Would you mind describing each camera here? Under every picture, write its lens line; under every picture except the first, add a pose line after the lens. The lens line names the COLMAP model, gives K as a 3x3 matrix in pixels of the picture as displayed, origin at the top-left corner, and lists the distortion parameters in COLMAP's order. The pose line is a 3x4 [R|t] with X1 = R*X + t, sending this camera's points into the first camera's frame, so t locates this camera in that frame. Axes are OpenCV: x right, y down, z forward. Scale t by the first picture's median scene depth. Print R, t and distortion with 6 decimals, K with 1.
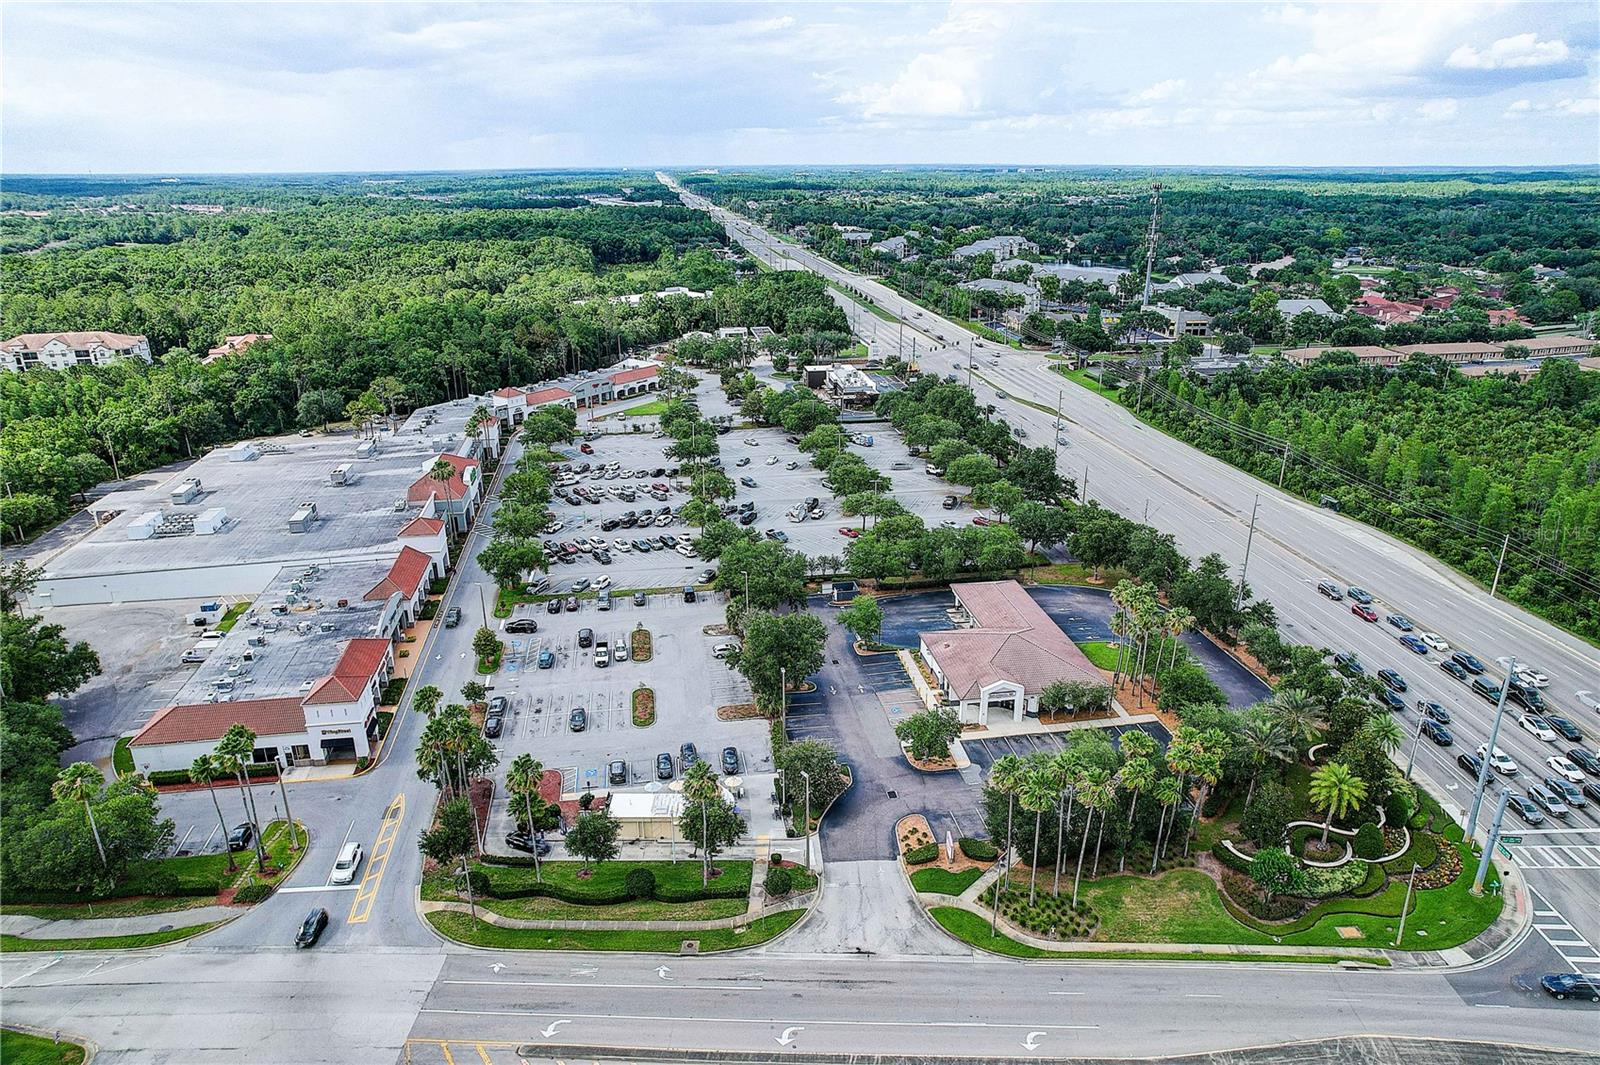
lens RADIAL K [[1017.5, 0, 801.0], [0, 1017.5, 543.7], [0, 0, 1]] dist [-0.074198, 0.065256]
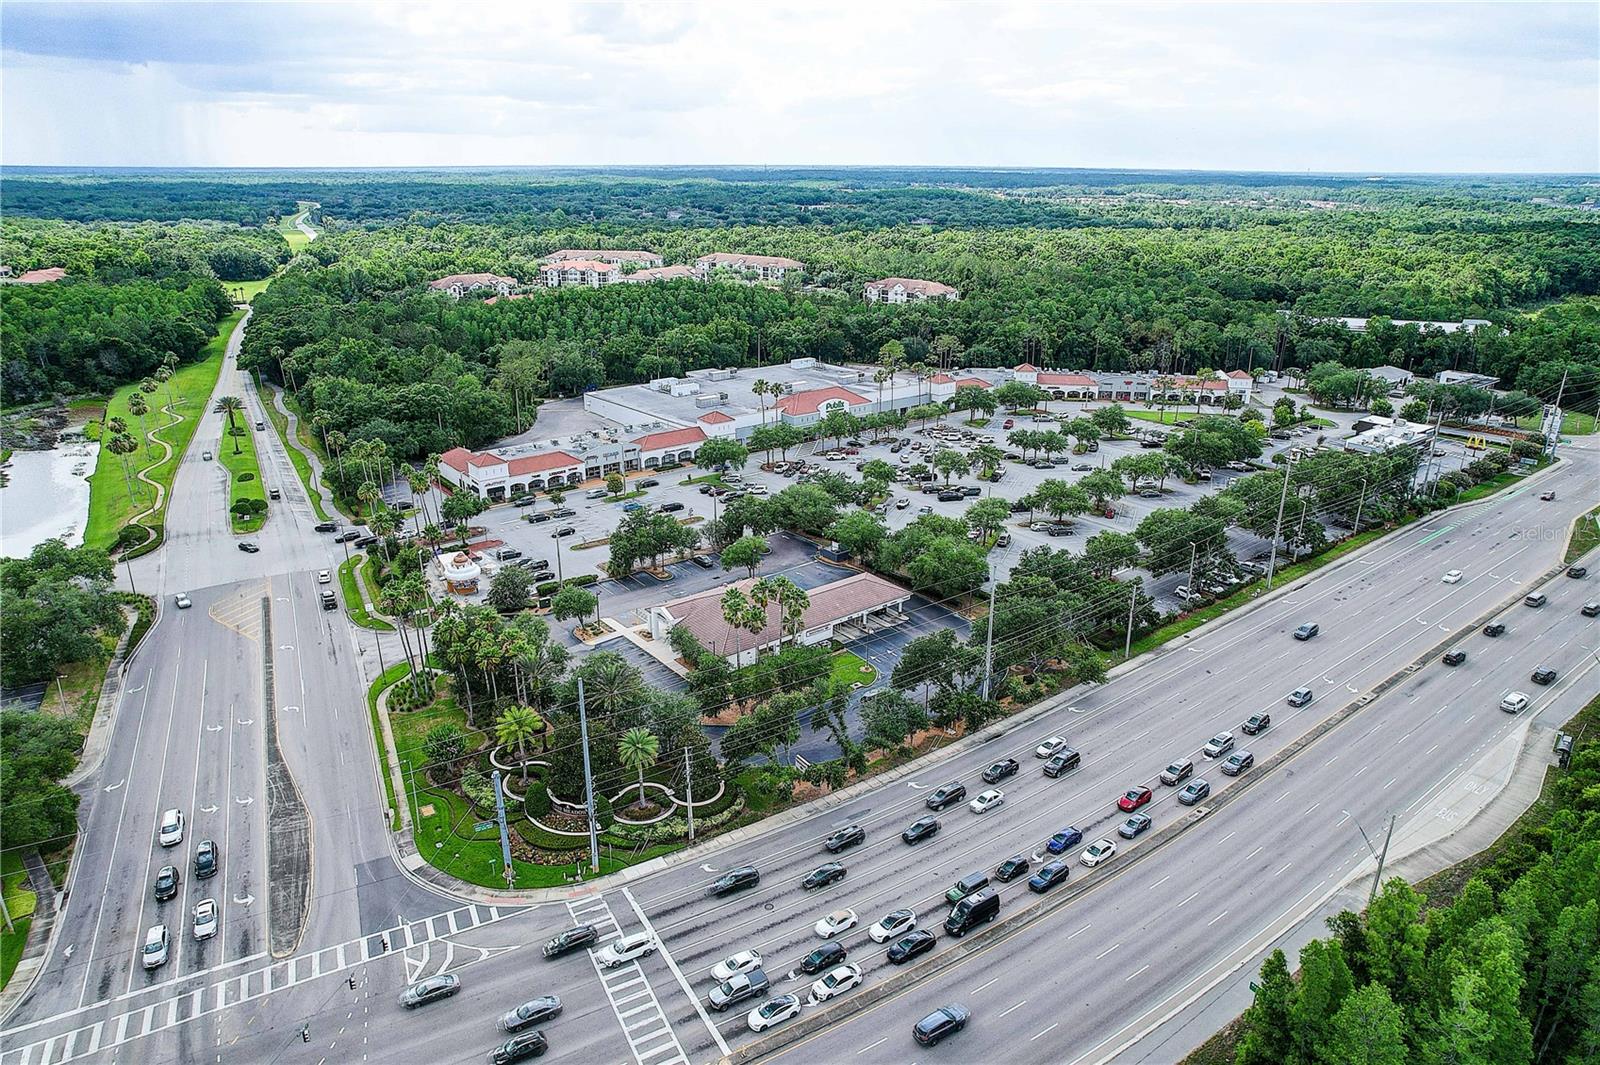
lens RADIAL K [[1017.5, 0, 801.0], [0, 1017.5, 543.7], [0, 0, 1]] dist [-0.074198, 0.065256]
pose [[0.488815, 0.315025, -0.813523, 0.840670], [-0.314256, 0.933505, 0.172662, -0.127774], [0.813820, 0.171254, 0.555309, 0.332646]]
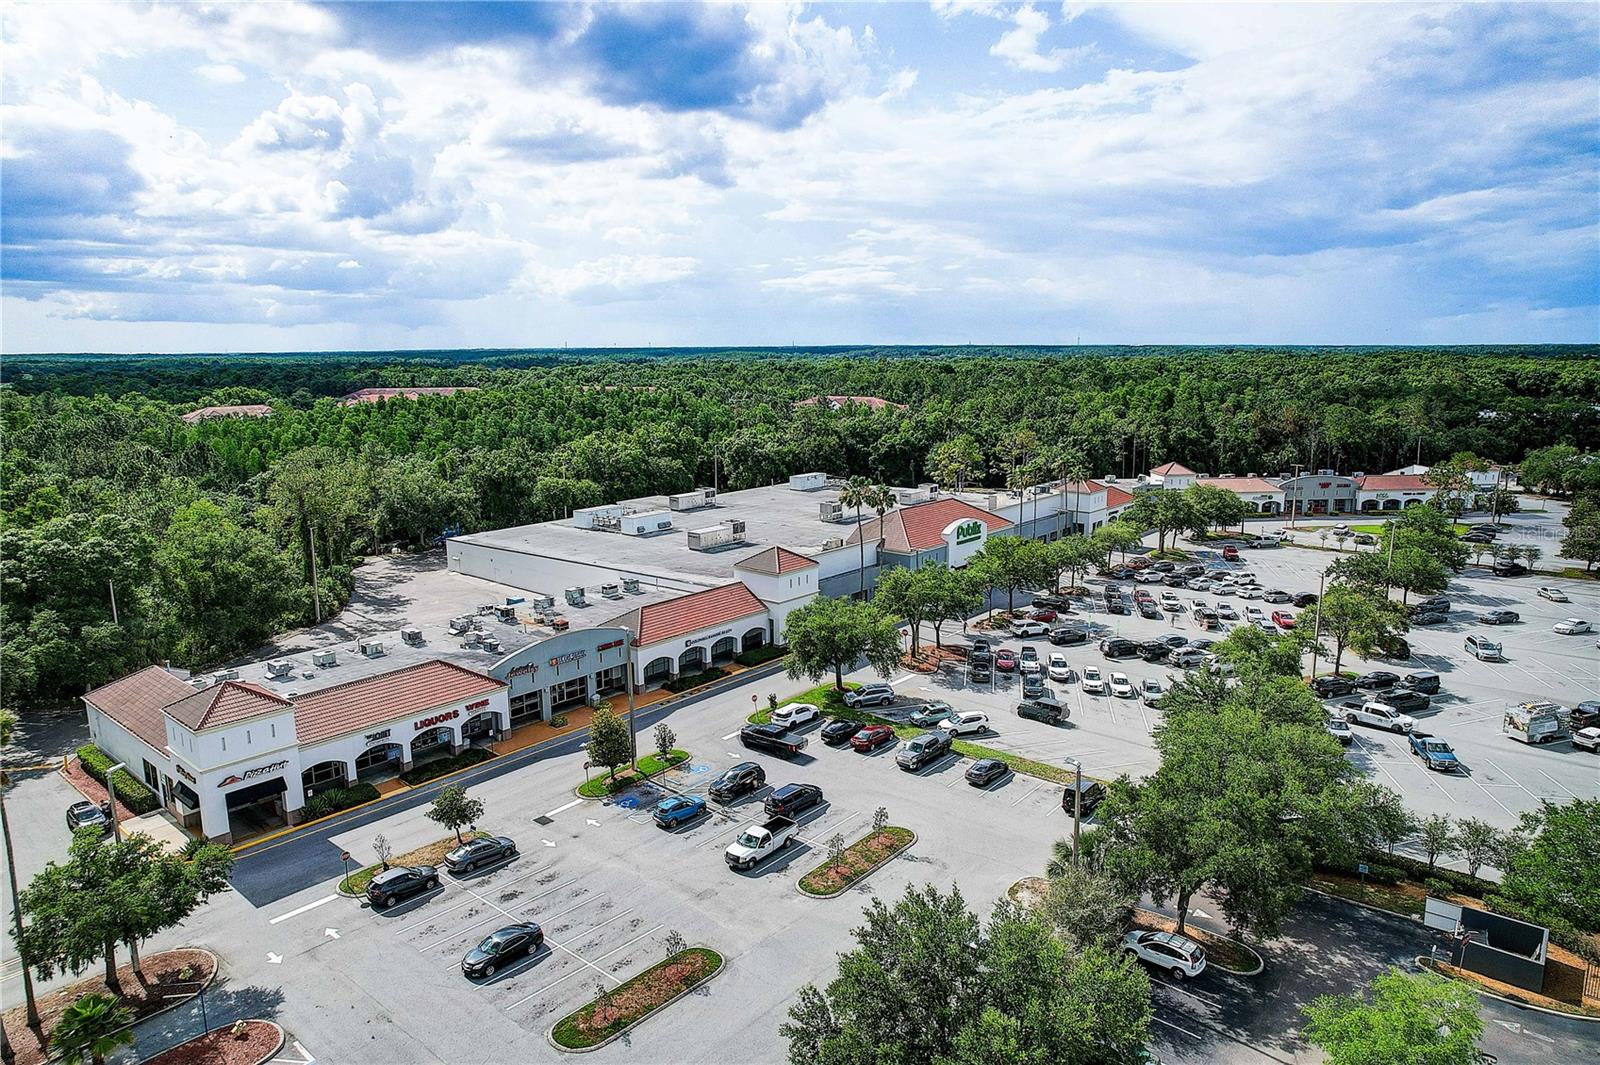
lens RADIAL K [[1017.5, 0, 801.0], [0, 1017.5, 543.7], [0, 0, 1]] dist [-0.074198, 0.065256]
pose [[0.649946, 0.145893, -0.745846, 0.108371], [-0.264498, 0.963470, -0.042027, -0.004403], [0.712468, 0.224590, 0.664792, 0.556302]]
